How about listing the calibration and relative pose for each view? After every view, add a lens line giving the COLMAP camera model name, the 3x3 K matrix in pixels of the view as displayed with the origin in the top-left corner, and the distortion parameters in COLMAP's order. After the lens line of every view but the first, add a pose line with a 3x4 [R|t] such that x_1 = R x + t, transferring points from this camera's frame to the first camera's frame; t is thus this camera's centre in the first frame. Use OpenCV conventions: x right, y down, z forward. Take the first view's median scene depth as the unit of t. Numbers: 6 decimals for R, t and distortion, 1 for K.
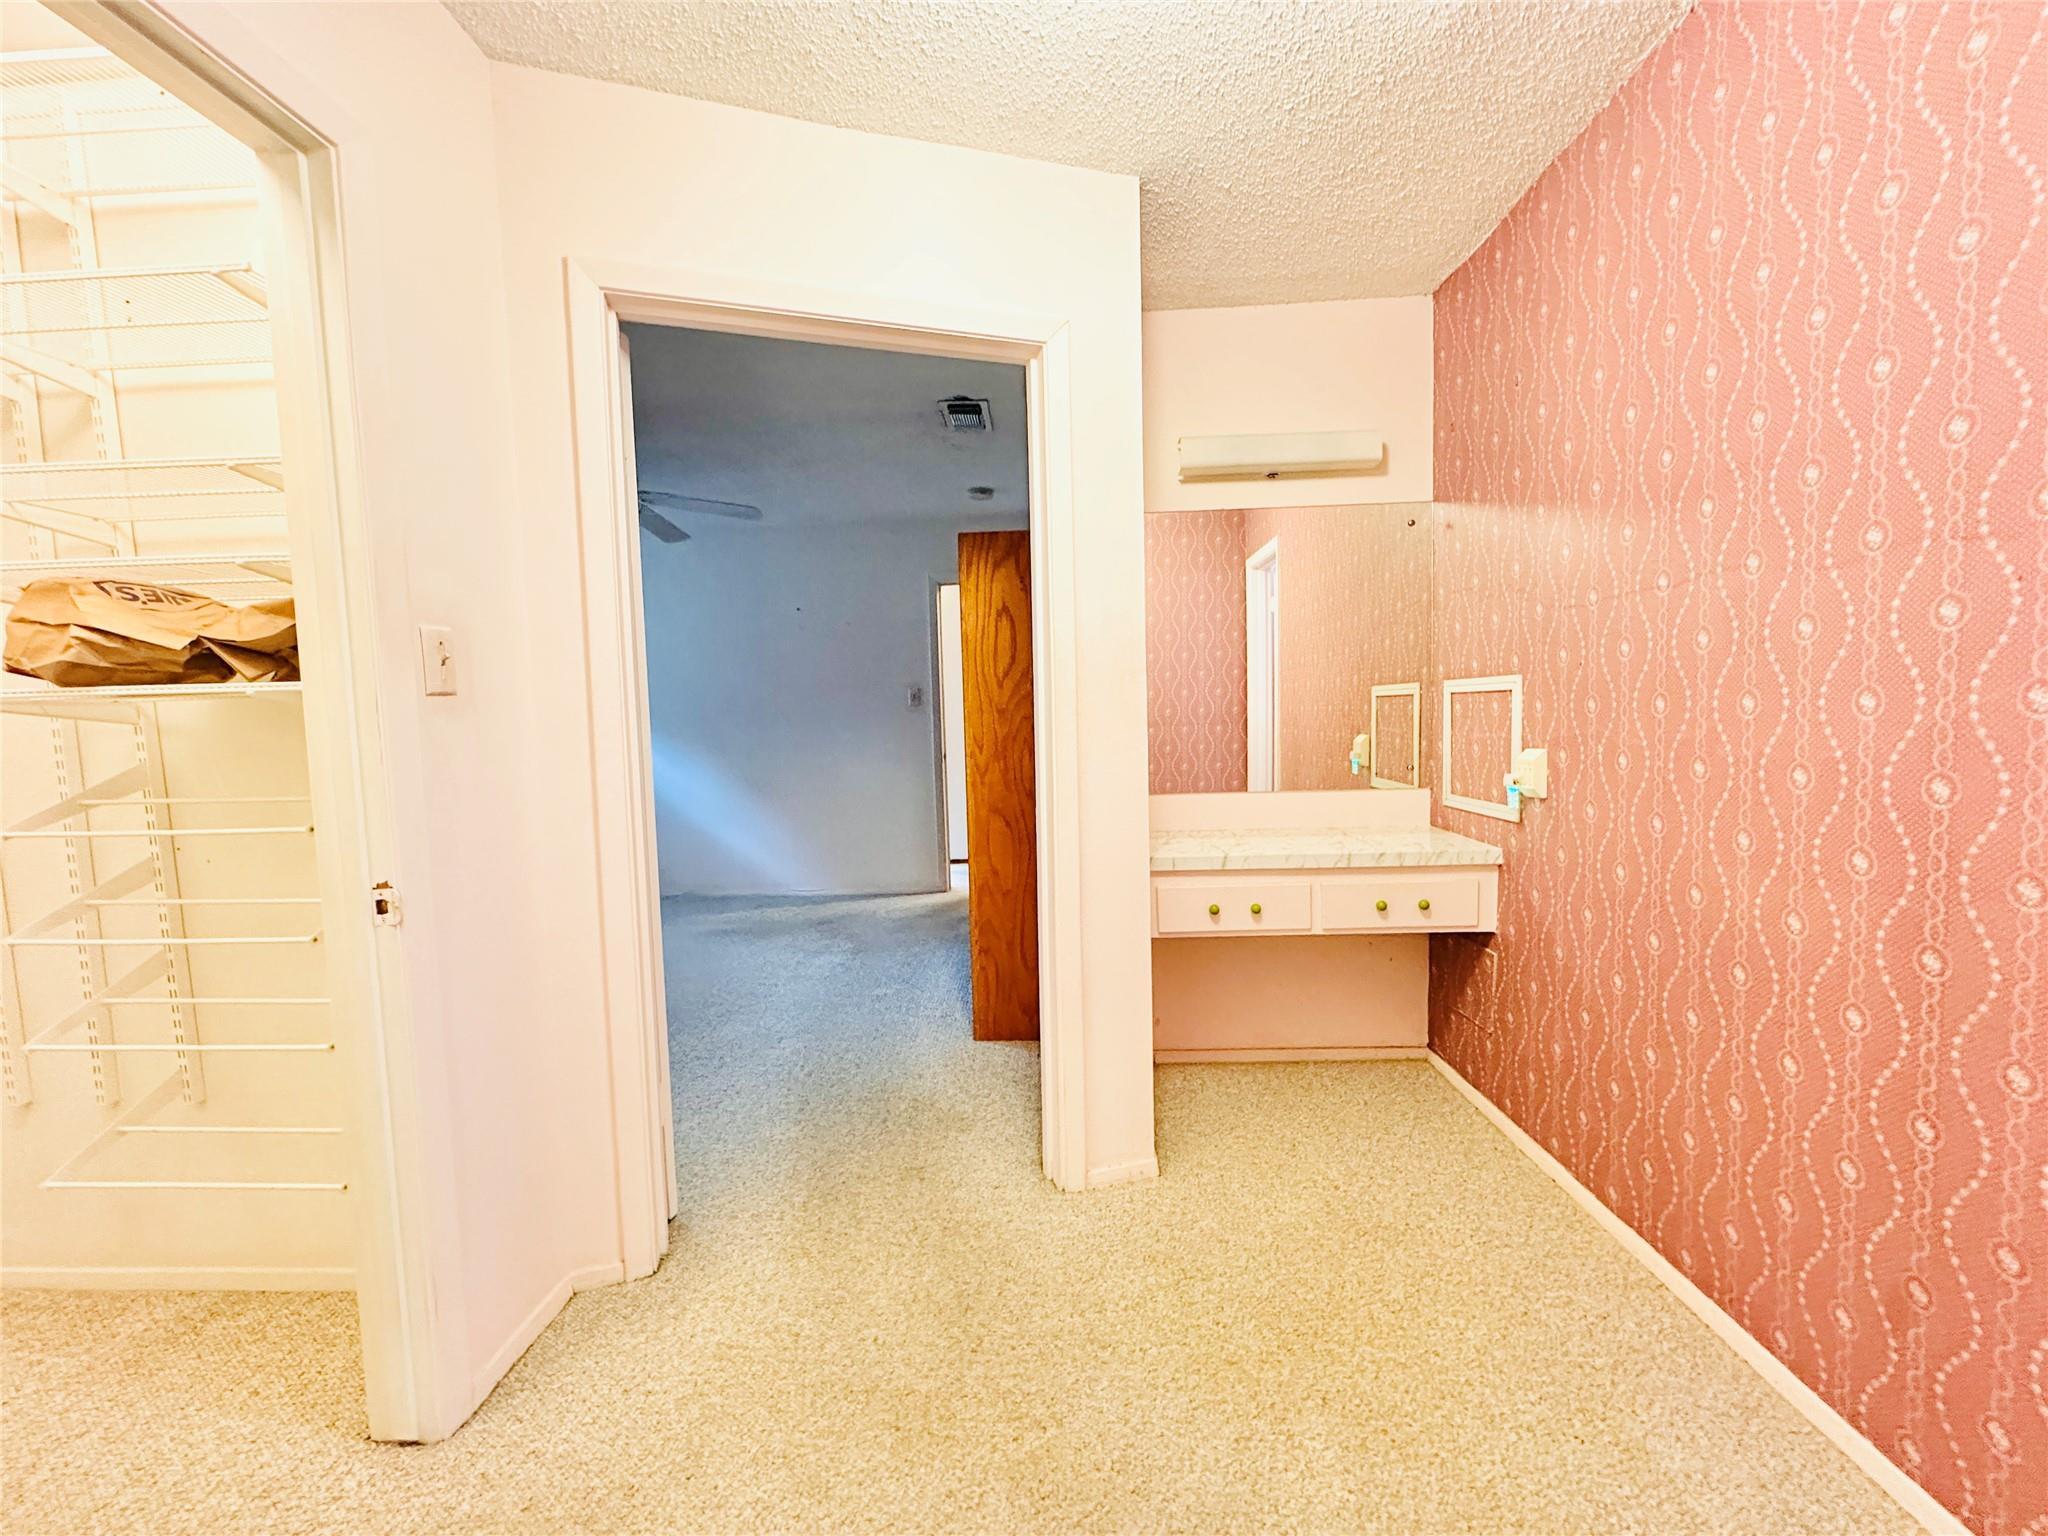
lens RADIAL K [[817.2, 0, 1022.6], [0, 817.2, 770.4], [0, 0, 1]] dist [0.000531, -0.000562]
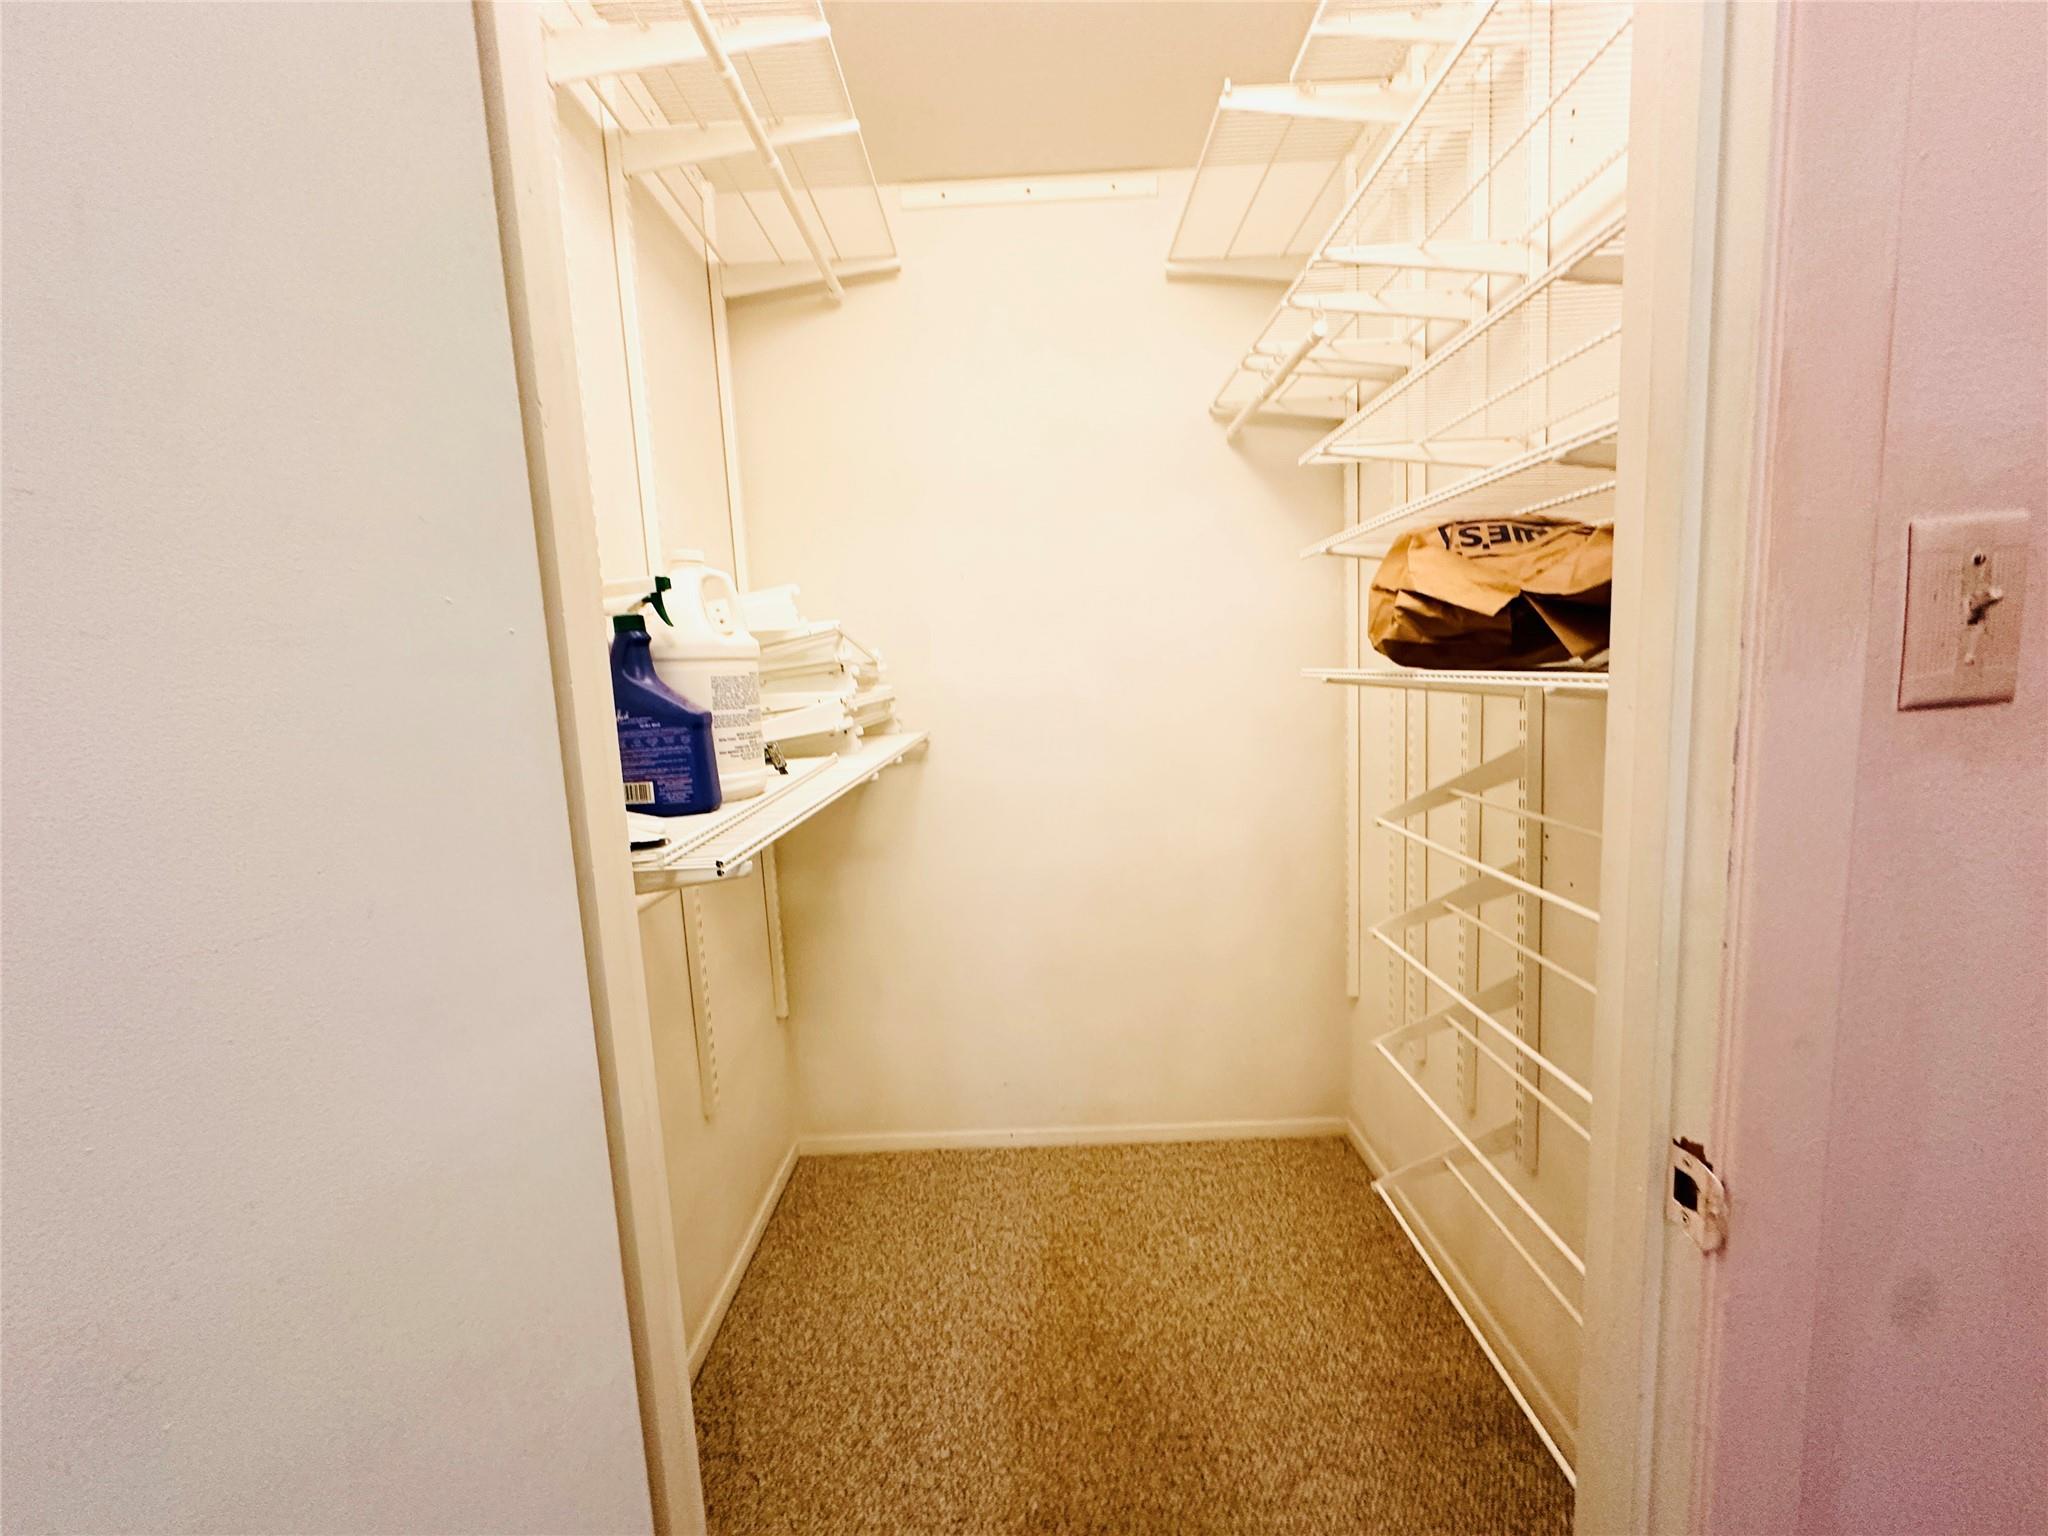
lens RADIAL K [[817.2, 0, 1023.4], [0, 817.2, 768.8], [0, 0, 1]] dist [0.000531, -0.000562]
pose [[0.034341, 0.148060, -0.988382, -0.365237], [-0.019891, 0.988871, 0.147442, -0.111373], [0.999212, 0.014596, 0.036904, 0.579687]]
